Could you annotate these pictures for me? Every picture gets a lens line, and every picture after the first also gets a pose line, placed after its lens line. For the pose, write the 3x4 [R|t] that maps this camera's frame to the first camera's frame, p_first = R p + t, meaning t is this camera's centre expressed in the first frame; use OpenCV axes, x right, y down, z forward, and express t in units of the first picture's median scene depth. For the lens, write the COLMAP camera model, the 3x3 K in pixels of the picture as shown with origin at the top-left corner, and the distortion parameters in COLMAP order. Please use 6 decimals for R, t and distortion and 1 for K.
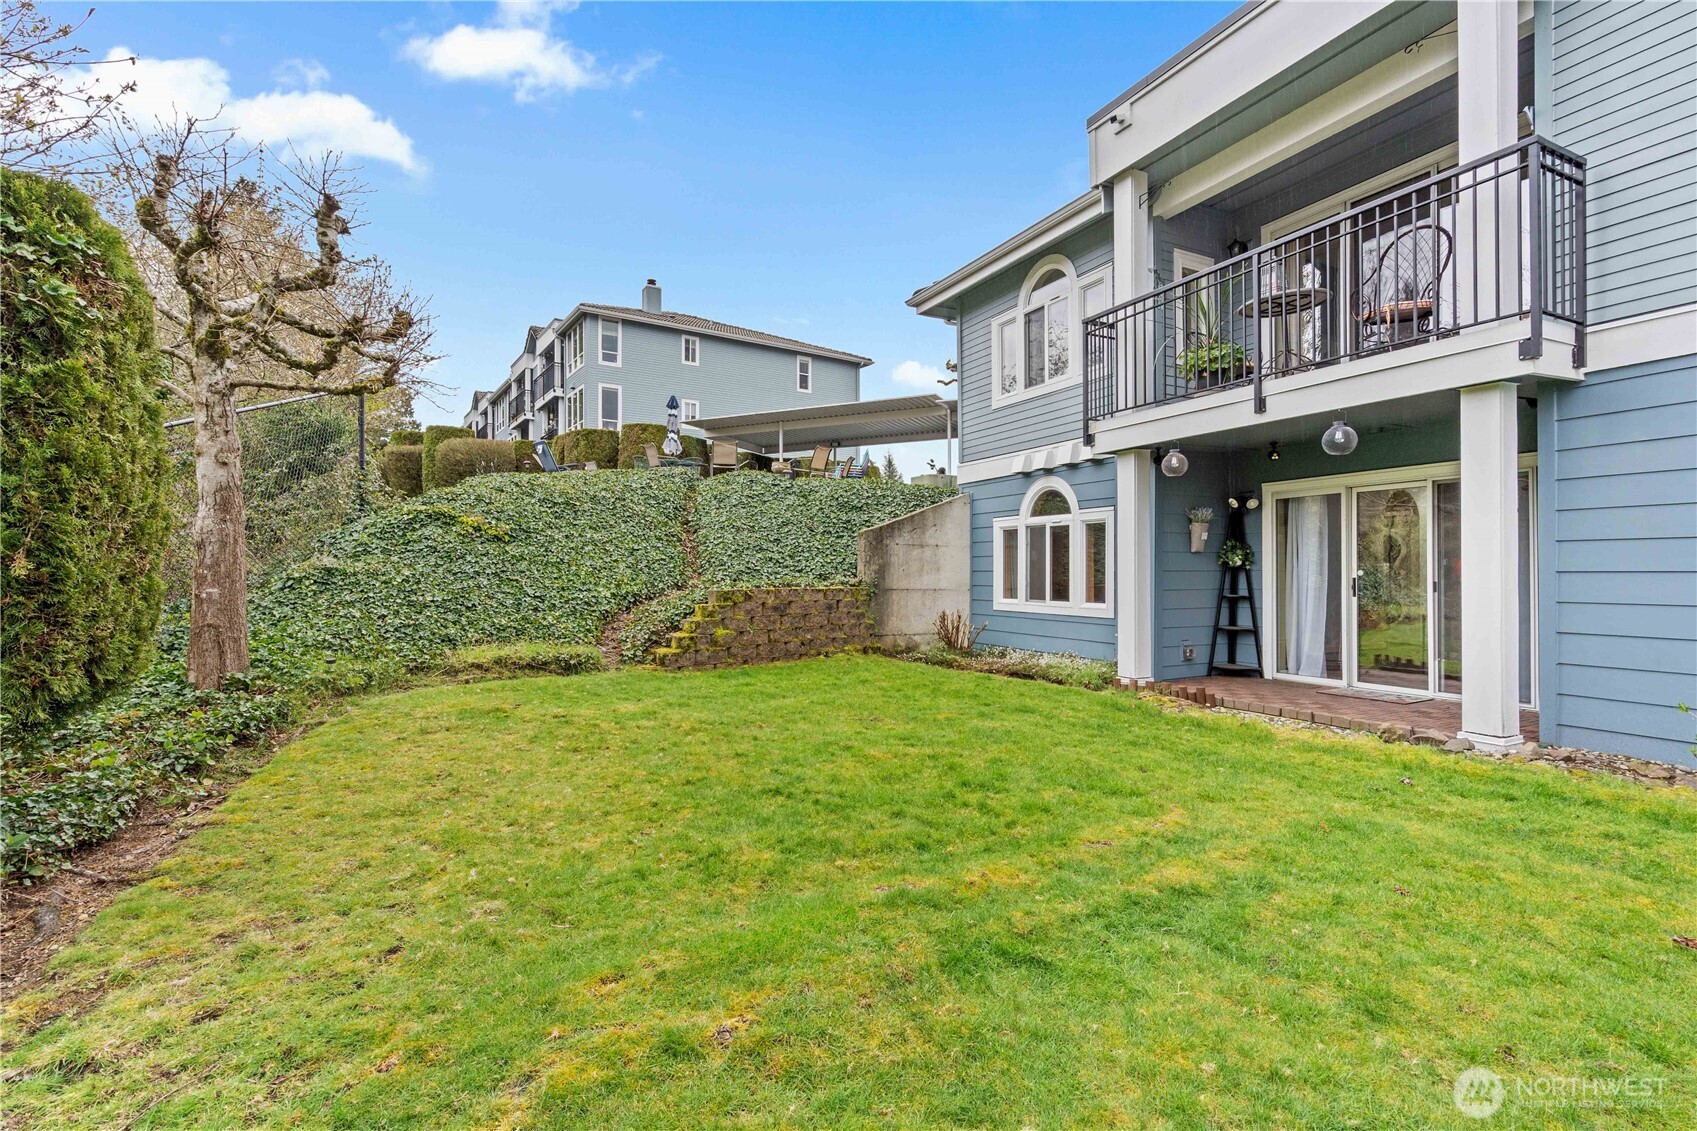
lens RADIAL K [[785.9, 0, 848.0], [0, 785.9, 565.3], [0, 0, 1]] dist [-0.009448, 0.003873]
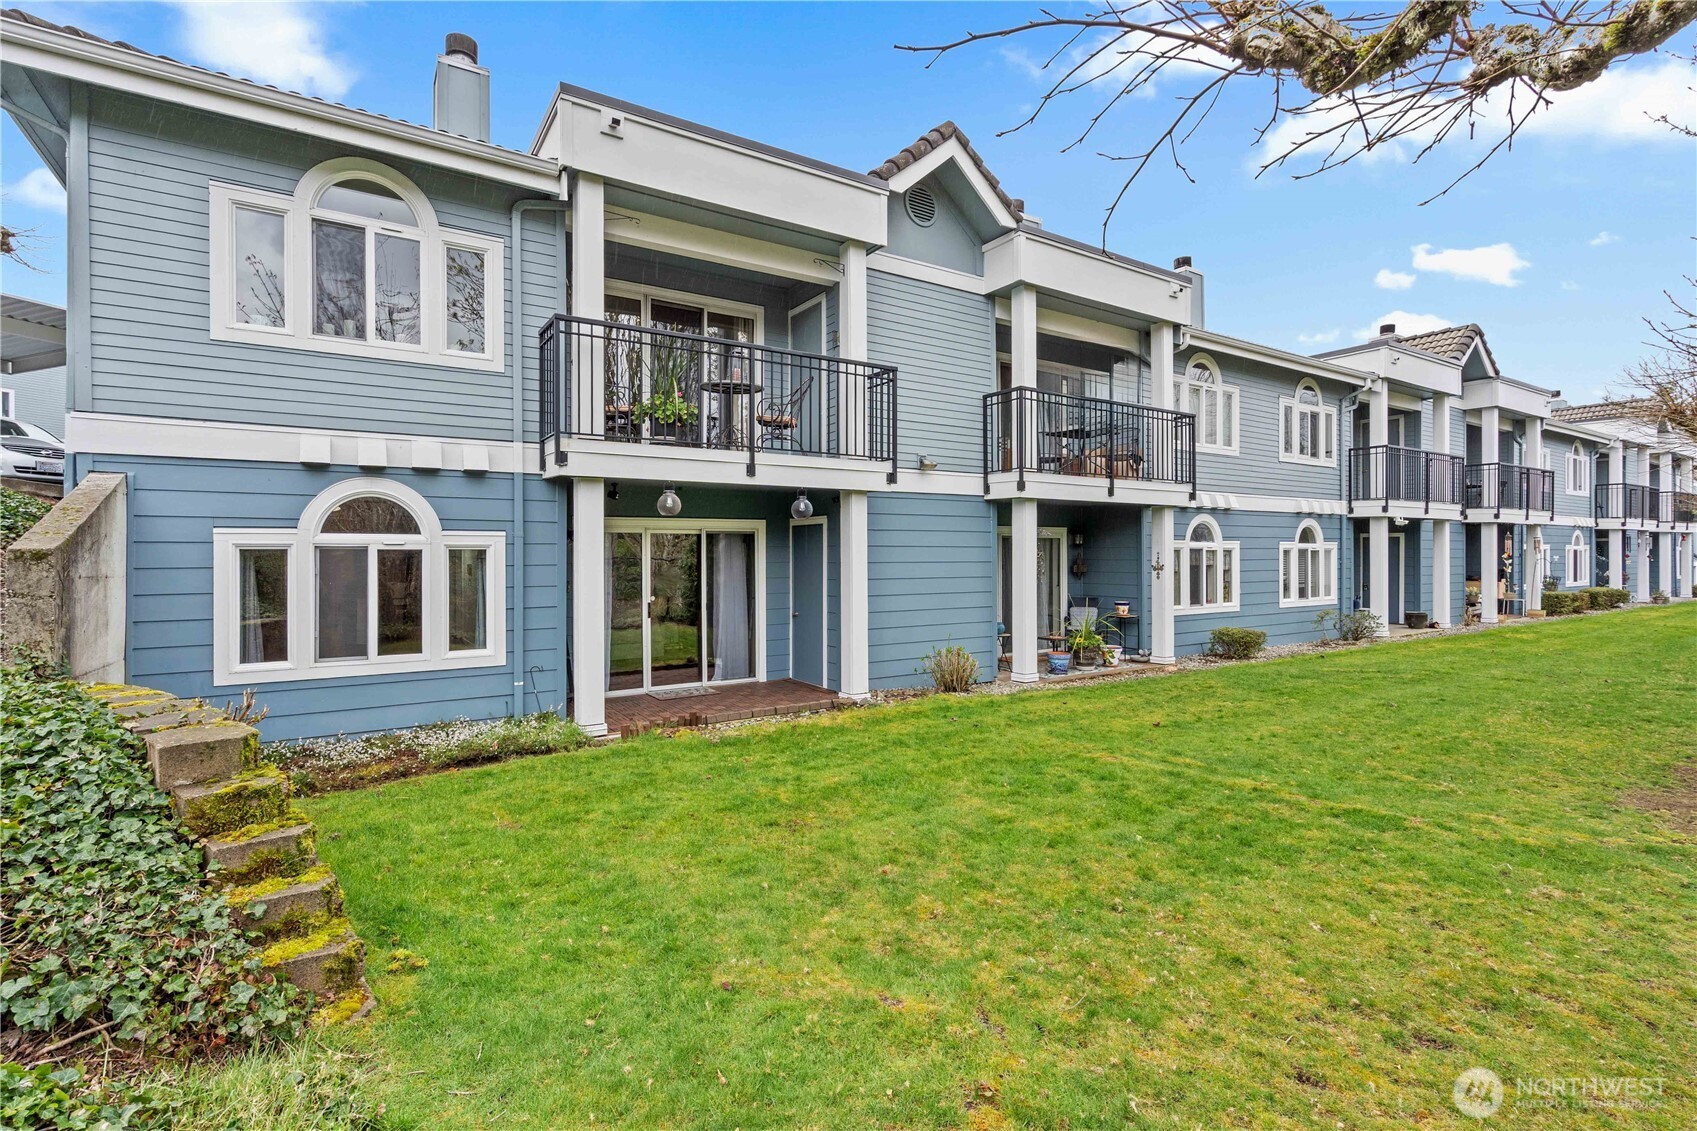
lens RADIAL K [[785.9, 0, 845.2], [0, 785.9, 561.7], [0, 0, 1]] dist [-0.009448, 0.003873]
pose [[-0.149033, -0.006649, 0.988810, -0.514425], [-0.000431, 0.999978, 0.006659, -0.045285], [-0.988832, 0.000566, -0.149033, 0.719837]]
